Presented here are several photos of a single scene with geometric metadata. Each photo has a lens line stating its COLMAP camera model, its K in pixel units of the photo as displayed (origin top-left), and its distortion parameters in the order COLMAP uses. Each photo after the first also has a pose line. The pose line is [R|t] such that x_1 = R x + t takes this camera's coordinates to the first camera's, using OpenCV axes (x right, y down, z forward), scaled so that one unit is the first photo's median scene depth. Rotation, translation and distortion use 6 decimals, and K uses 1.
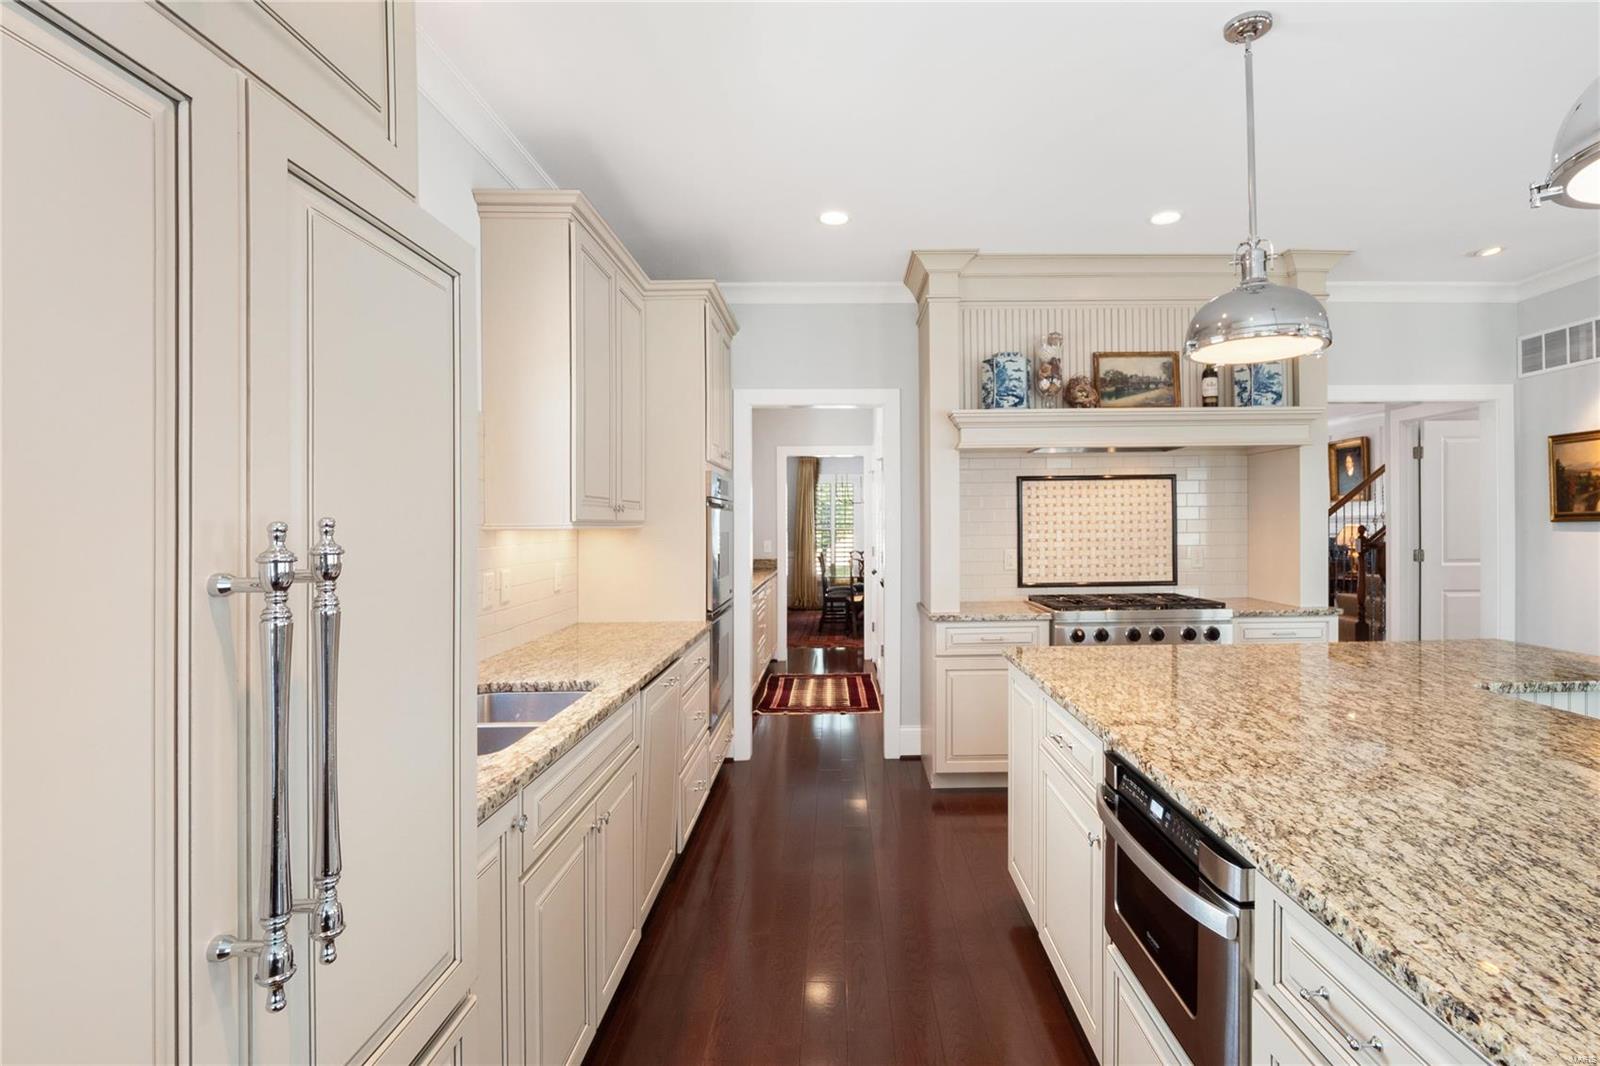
lens RADIAL K [[763.9, 0, 806.7], [0, 763.9, 523.3], [0, 0, 1]] dist [-0.003728, -0.005547]
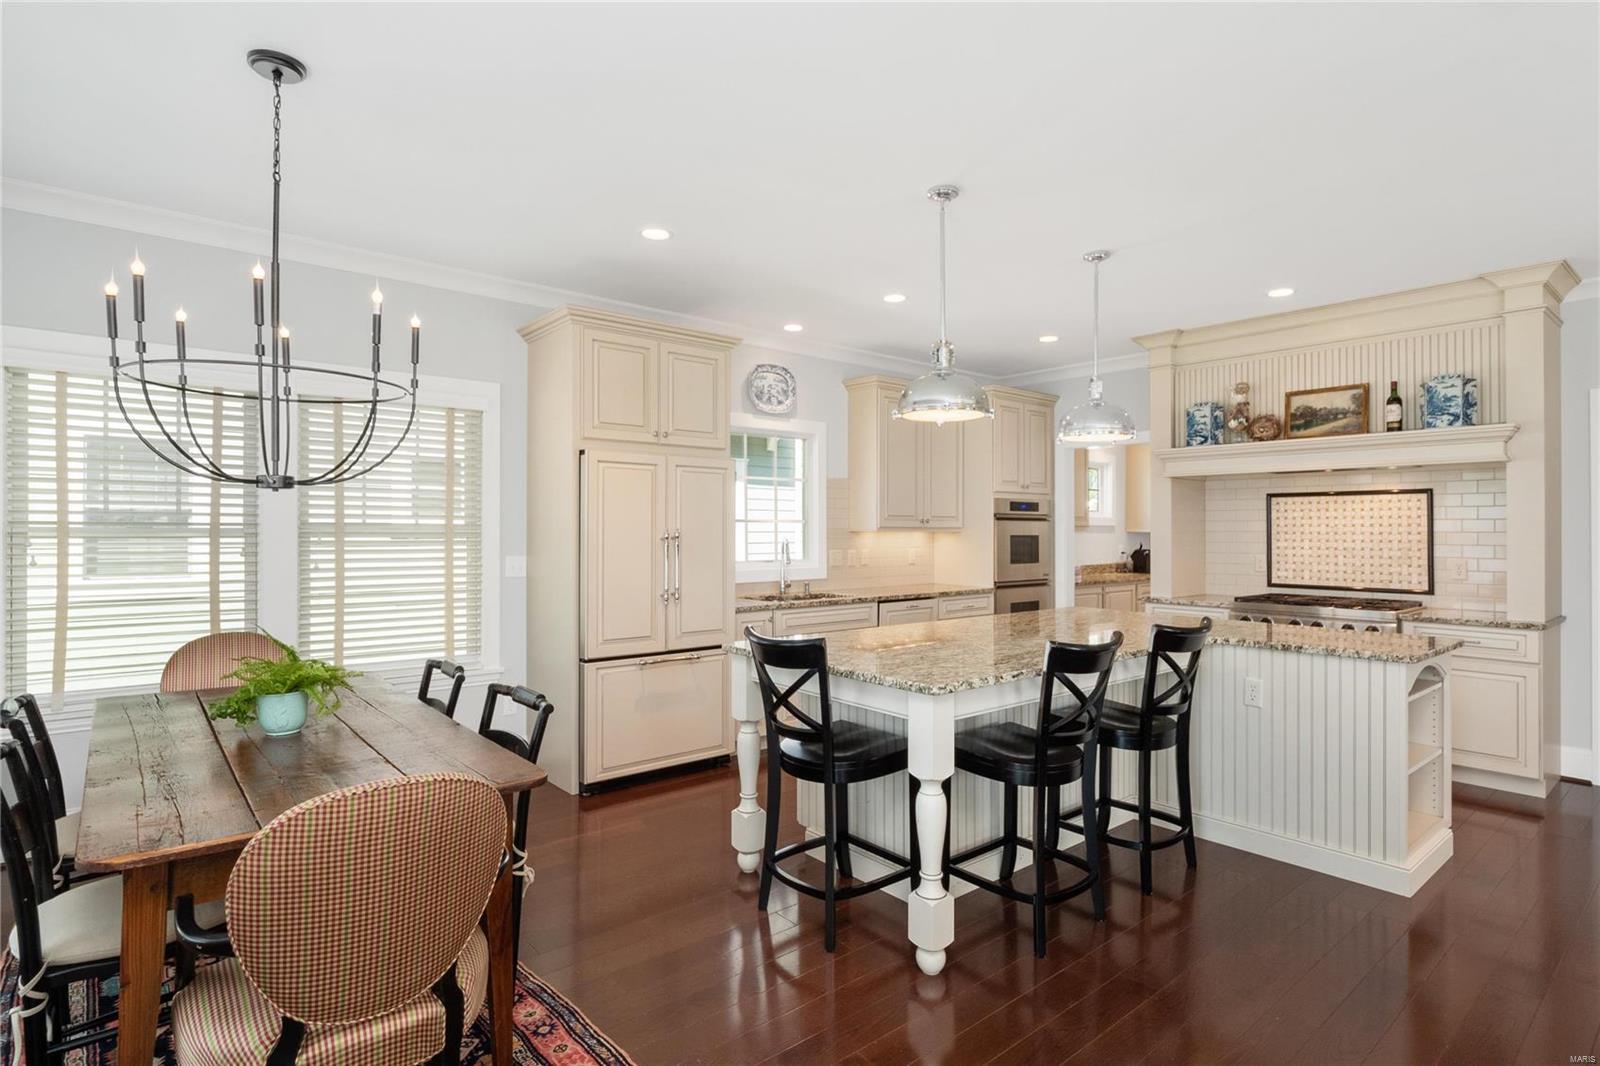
lens RADIAL K [[808.6, 0, 803.4], [0, 808.6, 533.0], [0, 0, 1]] dist [-0.004697, 0.002700]
pose [[0.640408, 0.017528, -0.767835, 0.867660], [-0.010991, 0.999846, 0.013657, -0.010043], [0.767956, -0.000307, 0.640502, -0.407957]]
